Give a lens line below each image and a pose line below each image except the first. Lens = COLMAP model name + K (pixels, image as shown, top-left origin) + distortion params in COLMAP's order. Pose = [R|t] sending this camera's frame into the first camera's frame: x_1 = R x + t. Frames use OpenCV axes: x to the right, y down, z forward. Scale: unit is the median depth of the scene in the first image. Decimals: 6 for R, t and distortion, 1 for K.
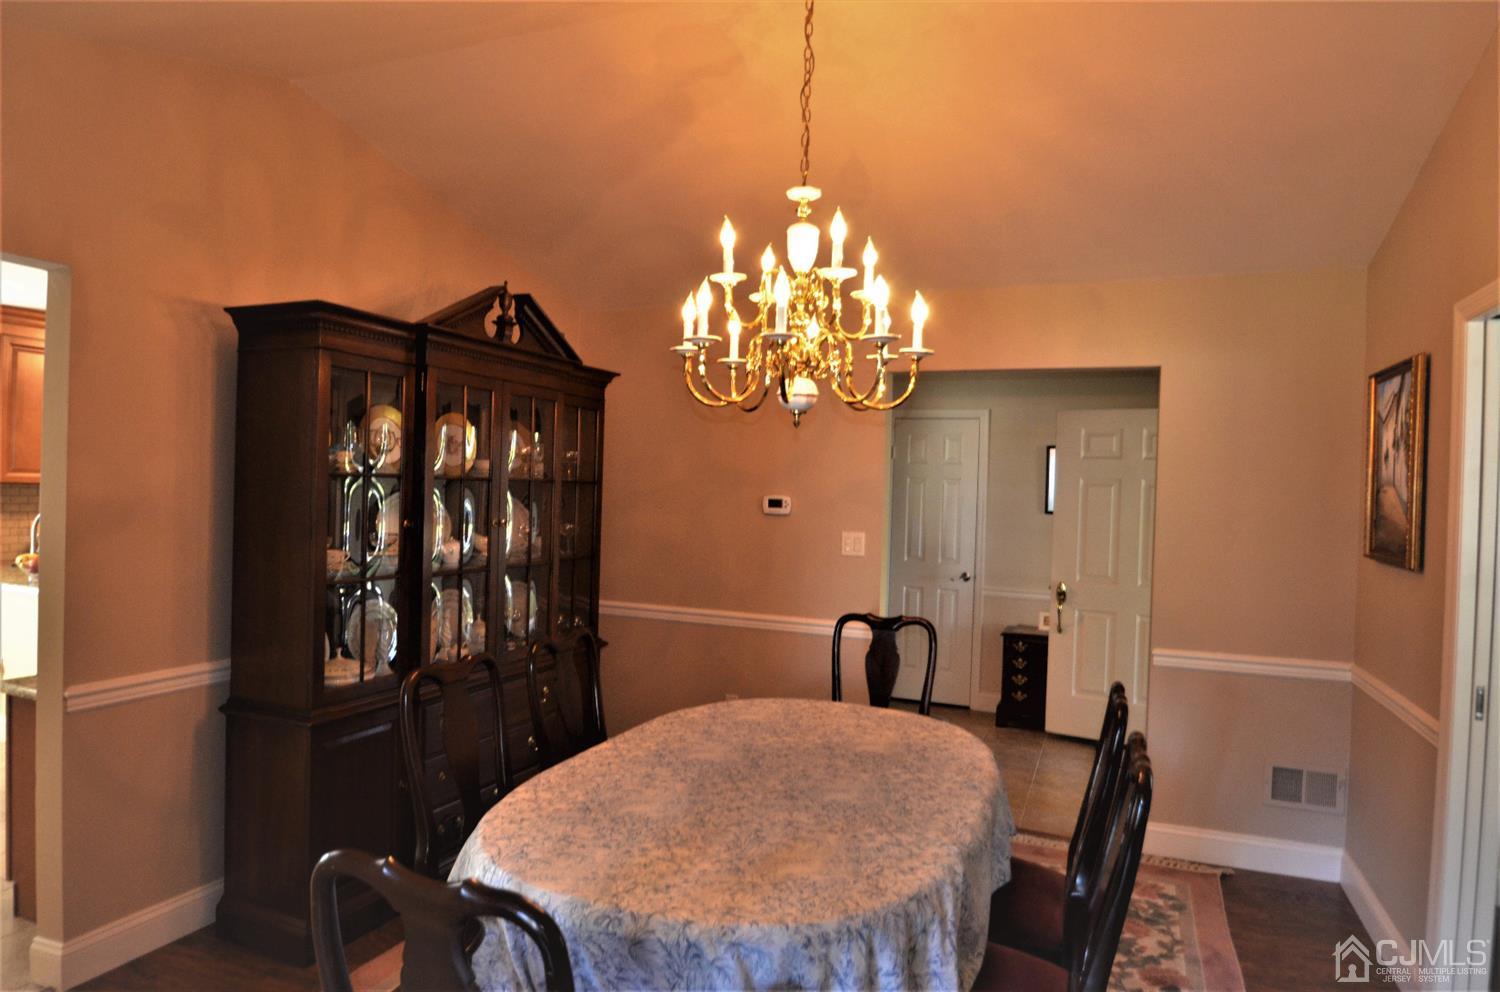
lens RADIAL K [[924.2, 0, 759.3], [0, 924.2, 499.5], [0, 0, 1]] dist [0.002095, 0.000709]
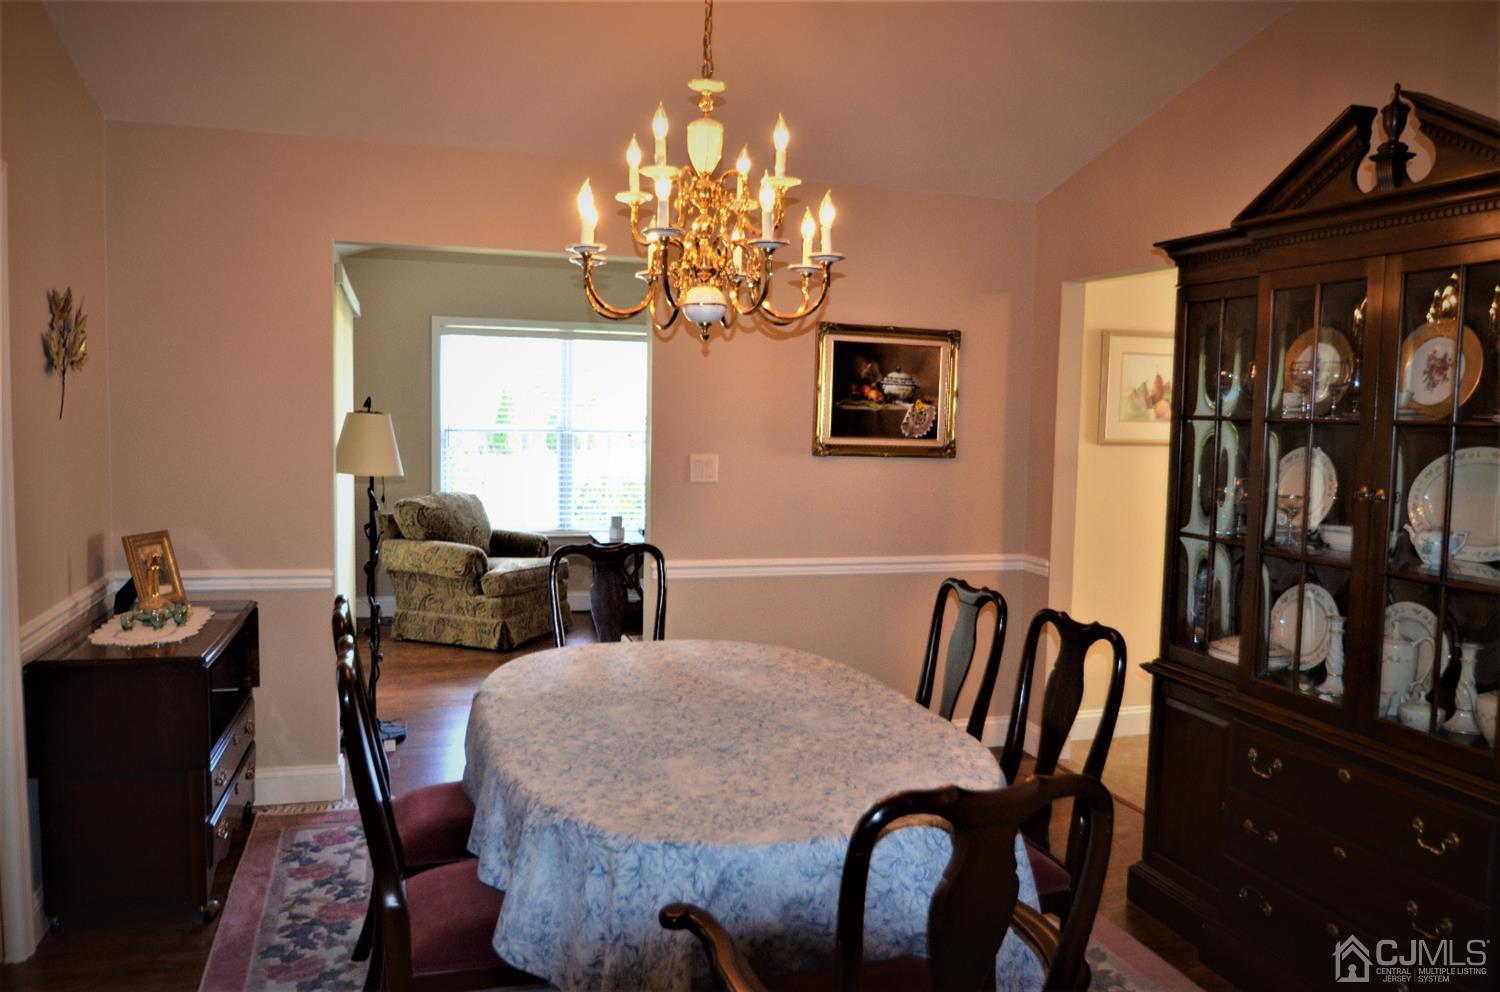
lens RADIAL K [[1094.3, 0, 756.7], [0, 1094.3, 498.6], [0, 0, 1]] dist [-0.067459, -0.000034]
pose [[-0.775977, 0.015070, -0.630581, 0.675734], [-0.042321, 0.996218, 0.075887, -0.009132], [0.629340, 0.085573, -0.772404, 1.856481]]
